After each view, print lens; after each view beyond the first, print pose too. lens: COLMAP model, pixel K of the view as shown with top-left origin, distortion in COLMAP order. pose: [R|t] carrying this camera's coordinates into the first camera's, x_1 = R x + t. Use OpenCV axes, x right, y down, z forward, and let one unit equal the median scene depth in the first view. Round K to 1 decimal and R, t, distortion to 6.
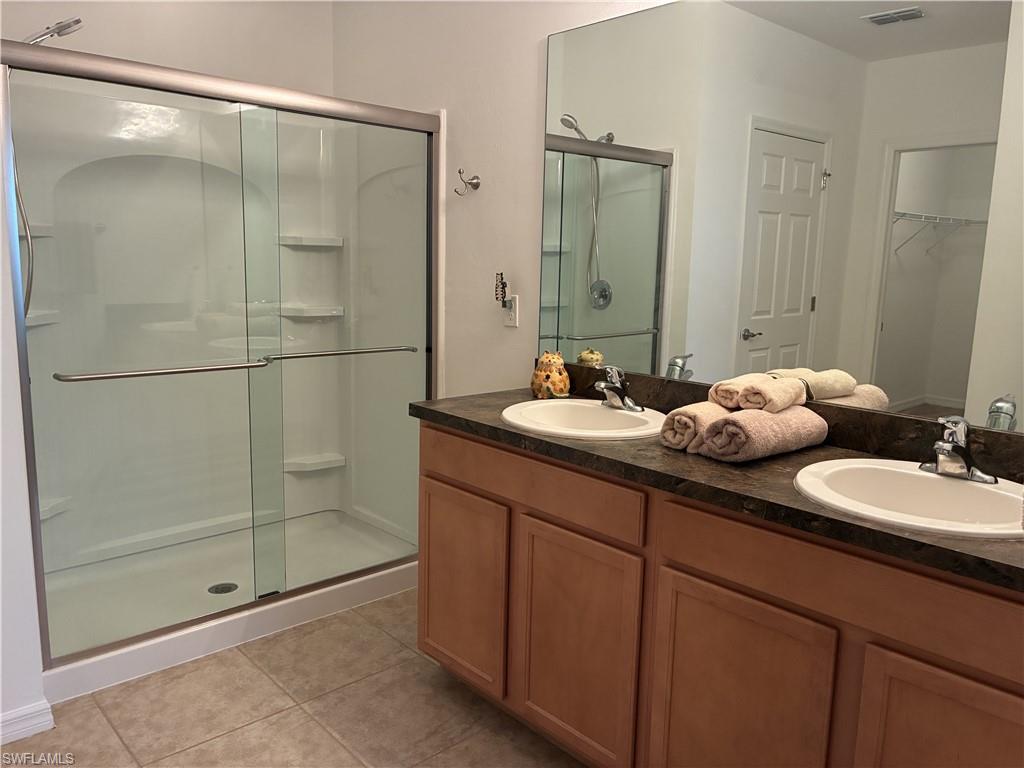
lens RADIAL K [[780.8, 0, 510.2], [0, 780.8, 388.6], [0, 0, 1]] dist [0.034774, -0.038935]
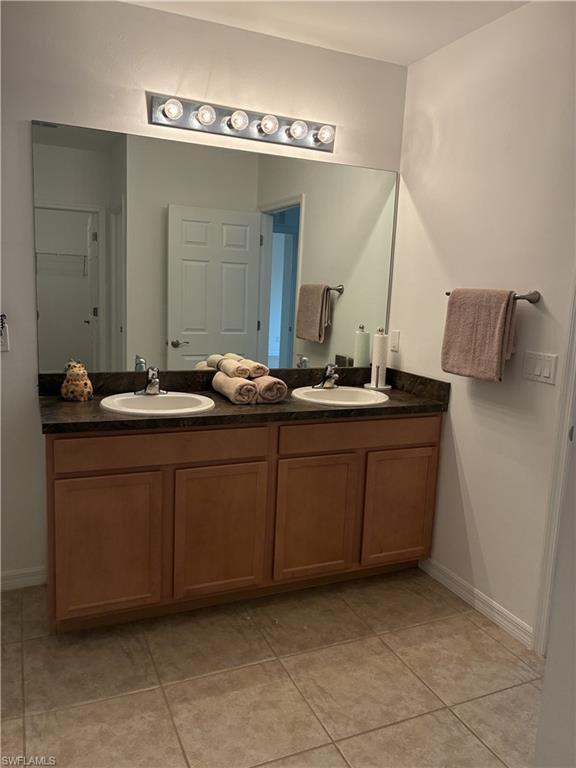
lens RADIAL K [[585.6, 0, 287.3], [0, 585.6, 380.4], [0, 0, 1]] dist [0.034774, -0.038935]
pose [[0.321106, -0.162245, 0.933042, -0.996713], [0.124394, 0.983906, 0.128279, -0.137125], [-0.938838, 0.074874, 0.336121, 0.417154]]
